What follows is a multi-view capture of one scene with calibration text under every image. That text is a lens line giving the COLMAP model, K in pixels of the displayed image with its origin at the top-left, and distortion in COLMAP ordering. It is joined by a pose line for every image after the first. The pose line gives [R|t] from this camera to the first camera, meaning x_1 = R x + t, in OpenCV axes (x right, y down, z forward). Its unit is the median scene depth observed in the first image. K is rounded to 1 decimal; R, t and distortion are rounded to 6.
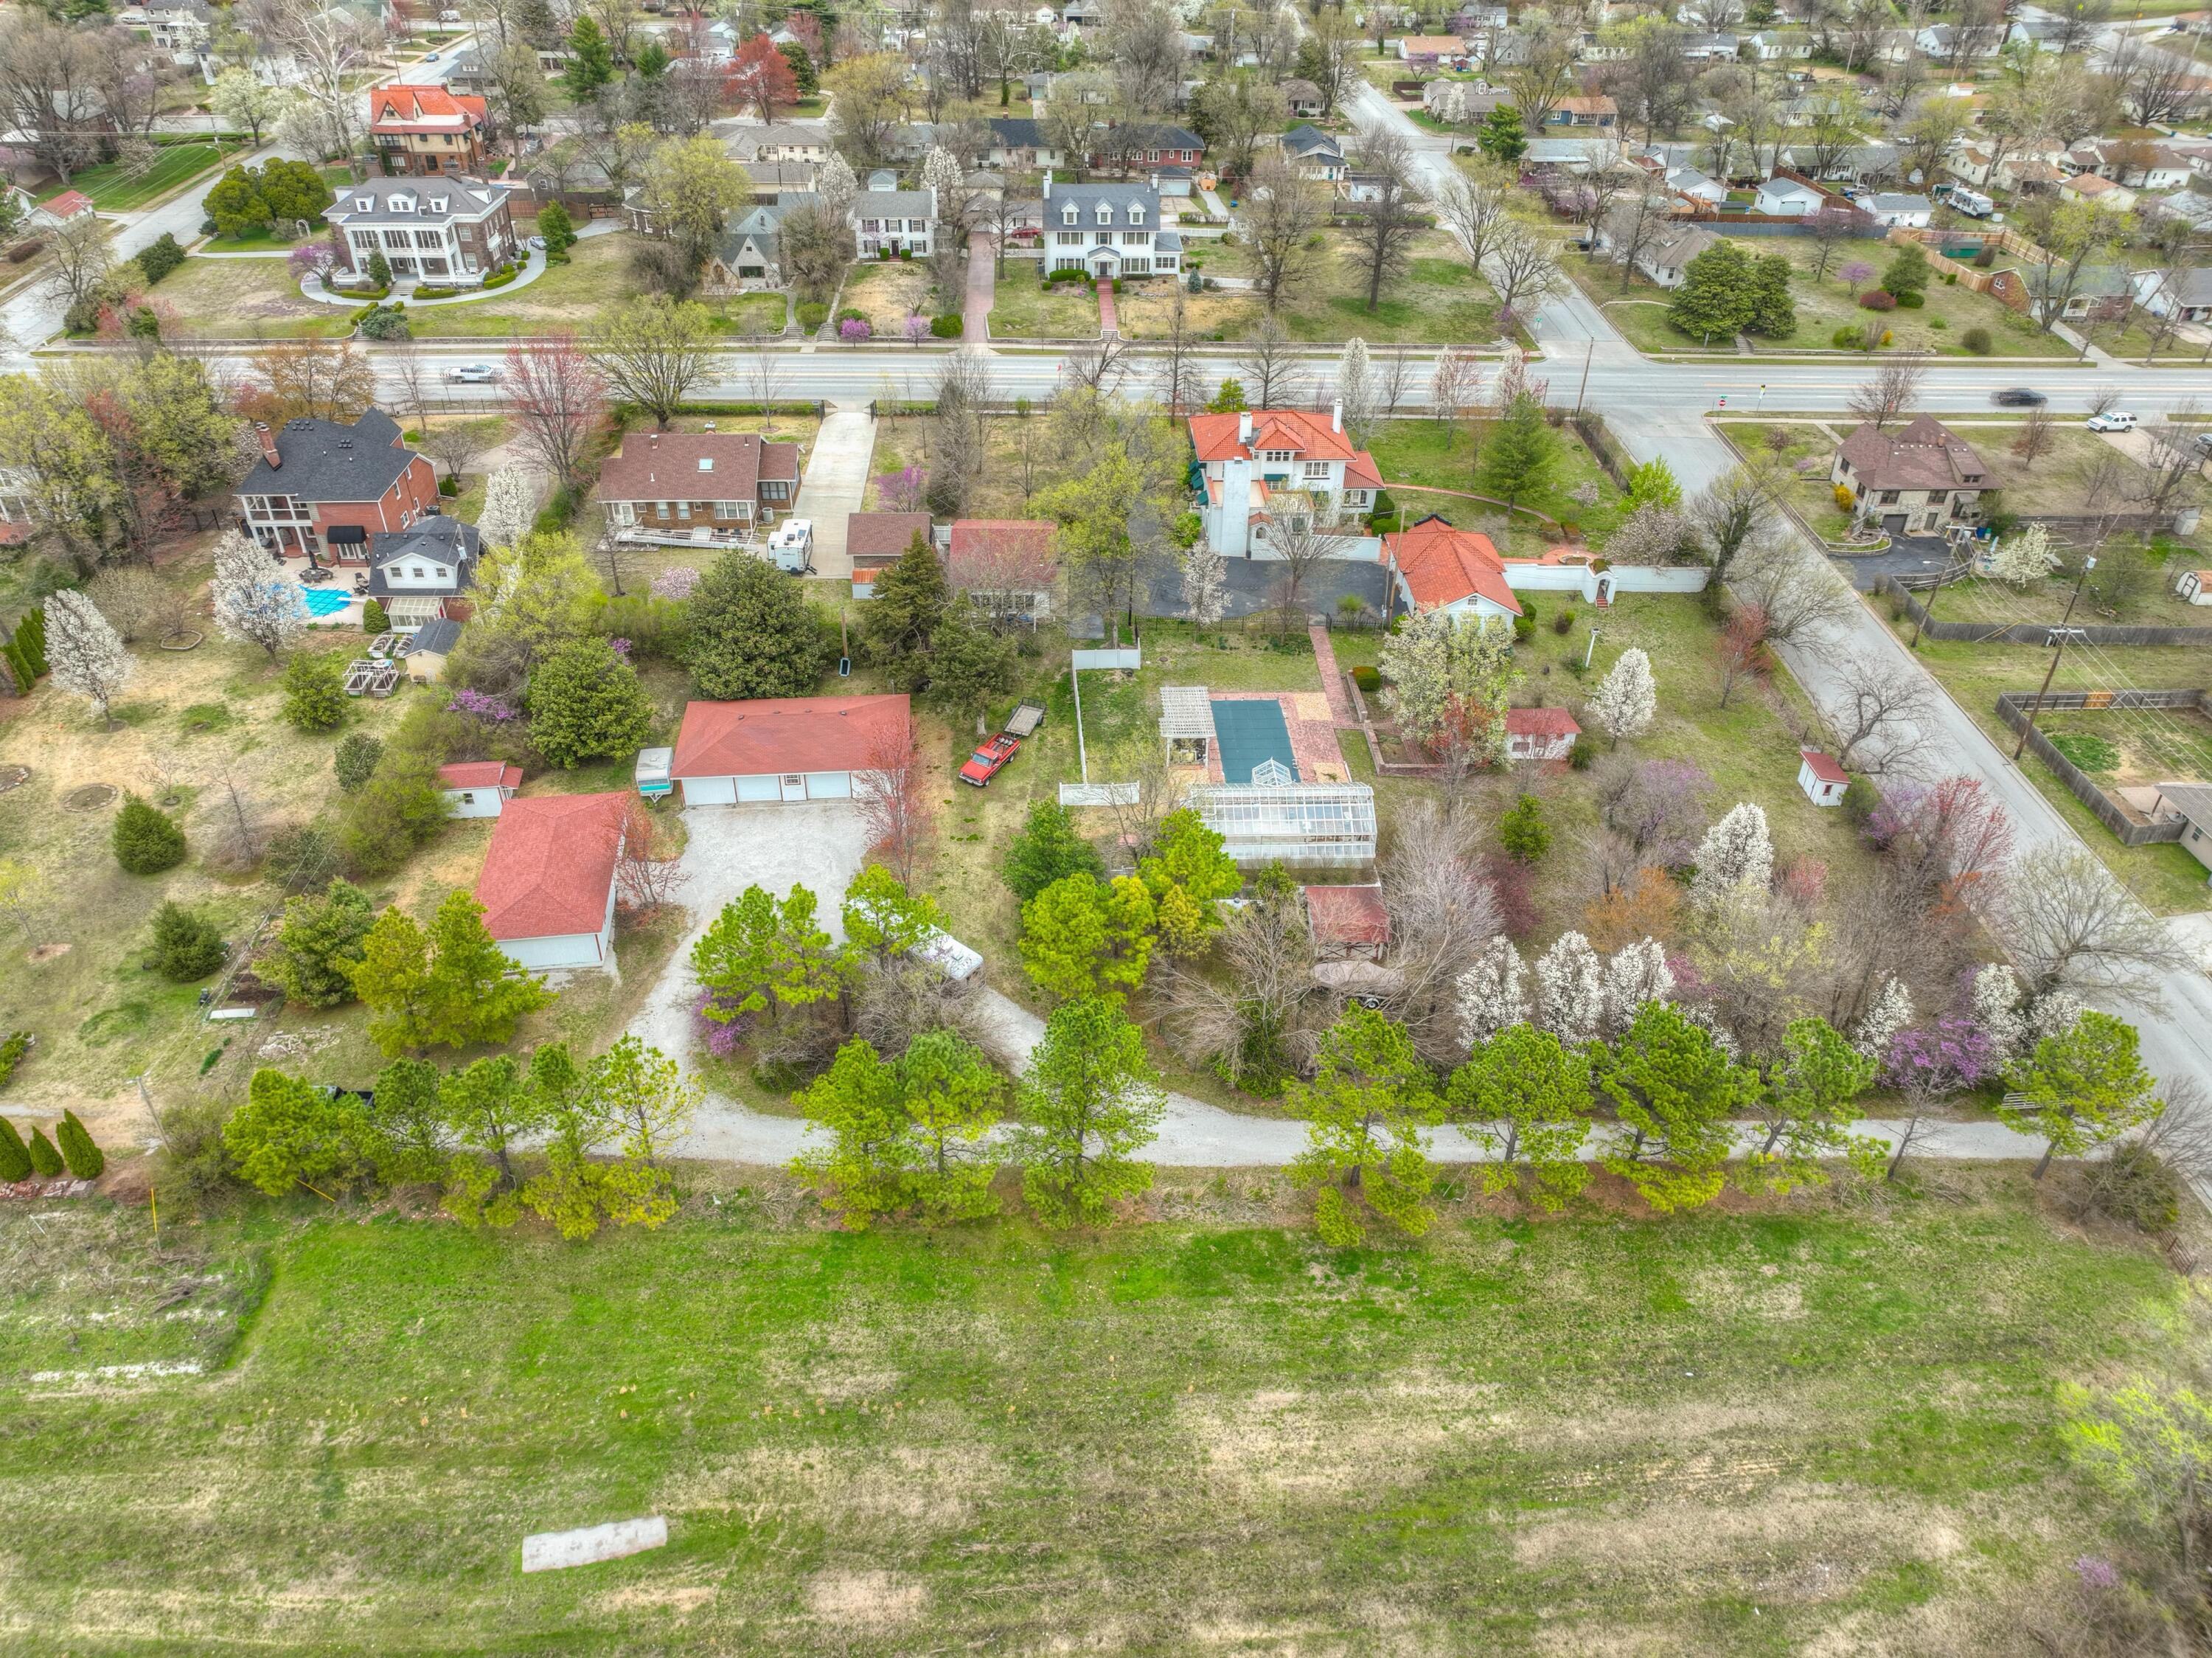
lens RADIAL K [[1552.2, 0, 1106.4], [0, 1552.2, 825.8], [0, 0, 1]] dist [-0.001188, 0.016874]
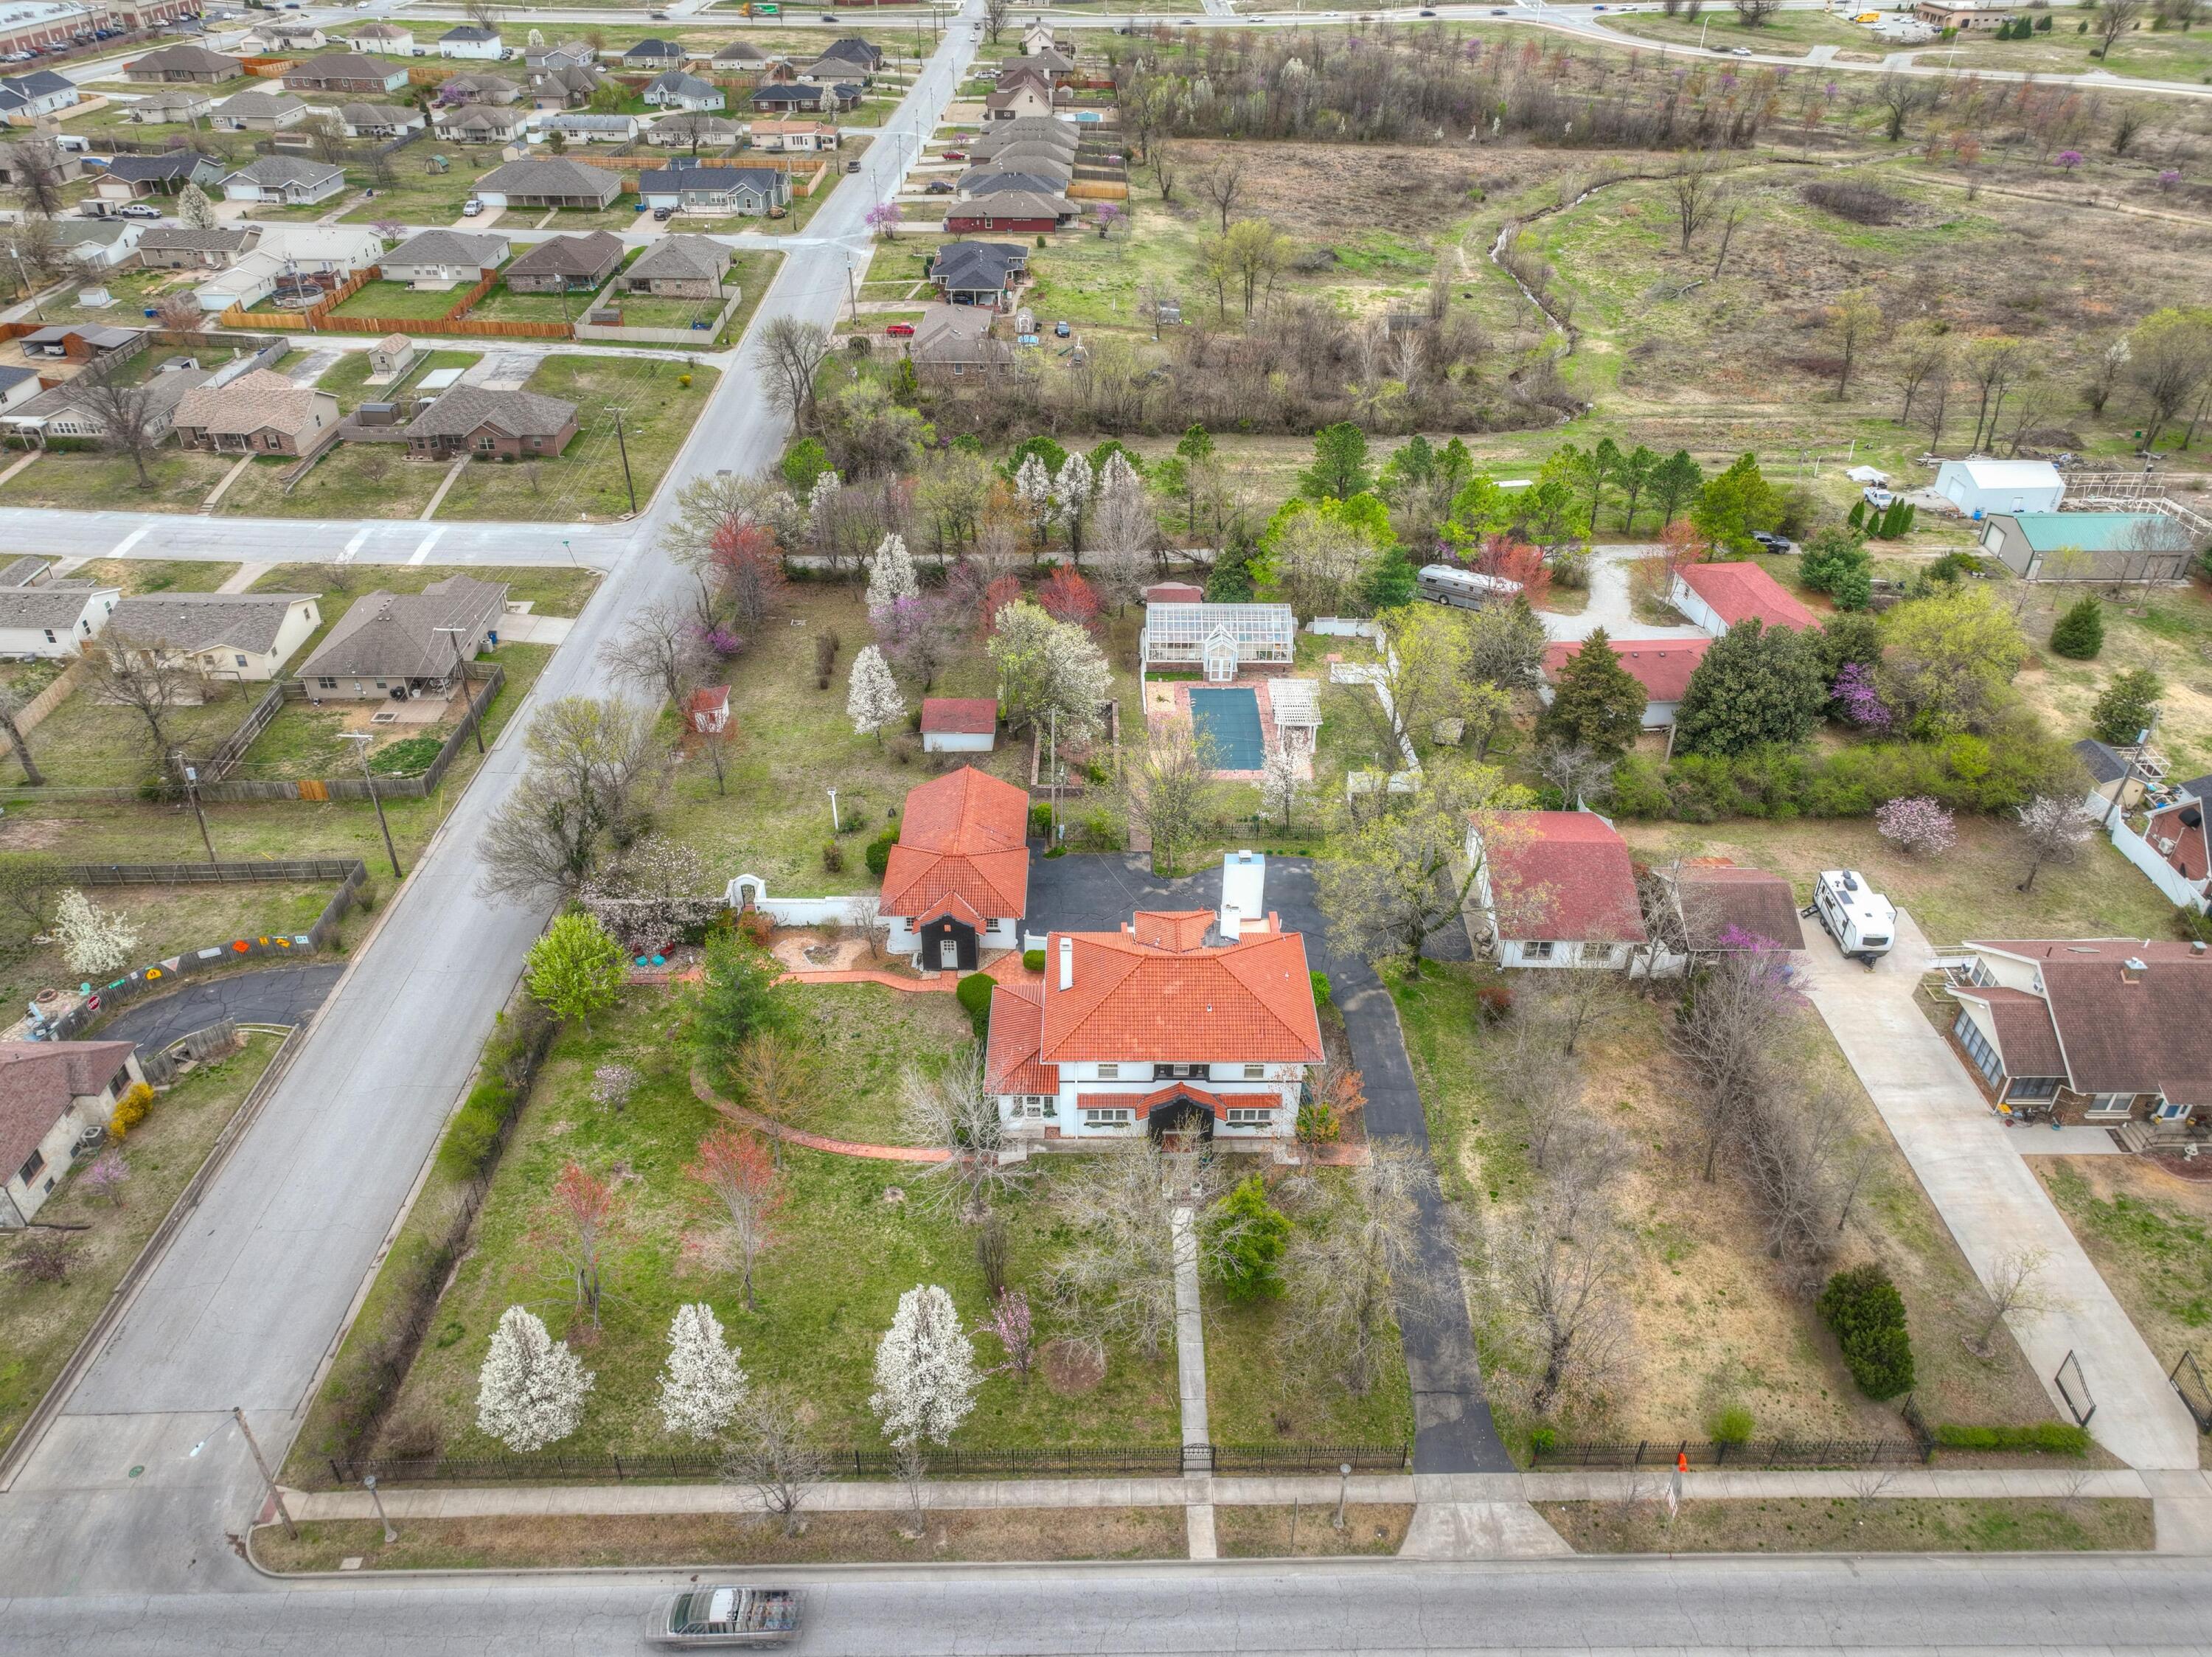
lens RADIAL K [[1555.5, 0, 1107.1], [0, 1555.5, 821.1], [0, 0, 1]] dist [-0.006600, 0.025514]
pose [[-0.999194, -0.036663, 0.016327, 0.126303], [0.002002, 0.360784, 0.932647, -0.816889], [-0.040084, 0.931928, -0.360420, 1.156939]]
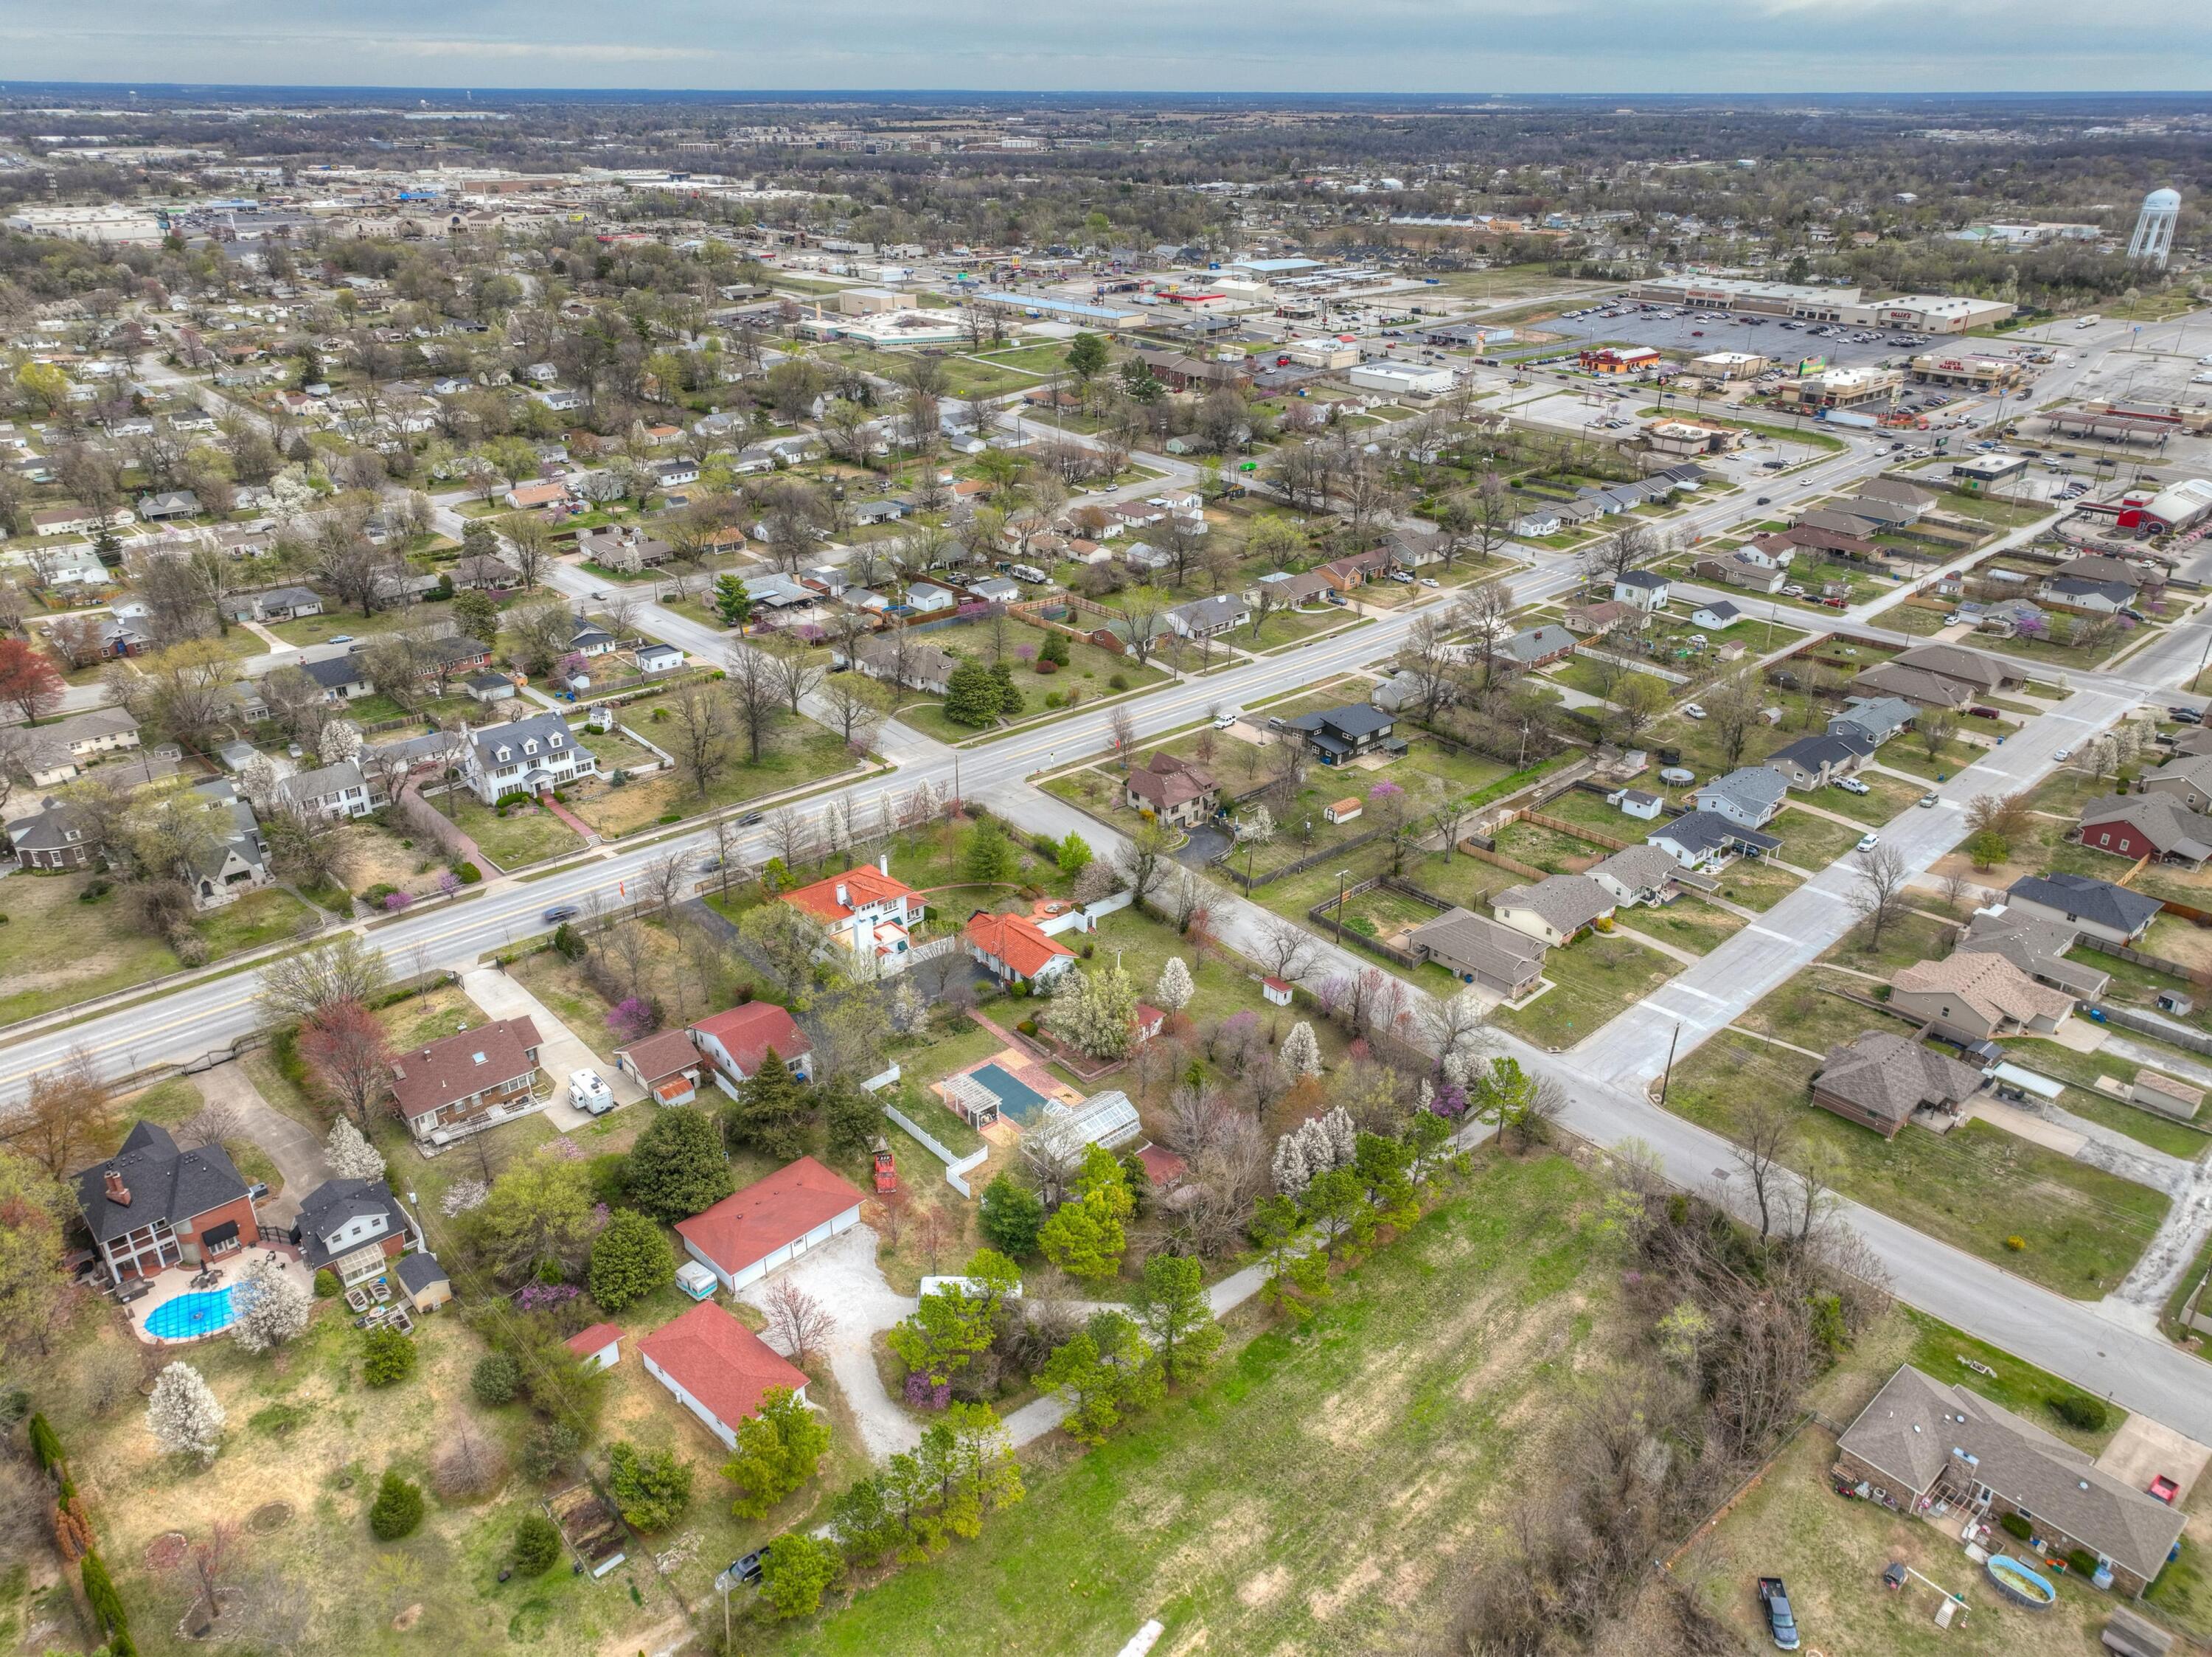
lens RADIAL K [[1552.1, 0, 1106.4], [0, 1552.1, 825.3], [0, 0, 1]] dist [-0.001188, 0.016874]
pose [[0.767787, -0.282556, 0.575035, -0.516414], [0.370413, 0.928067, -0.038549, -0.166082], [-0.522779, 0.242598, 0.817220, -0.307954]]
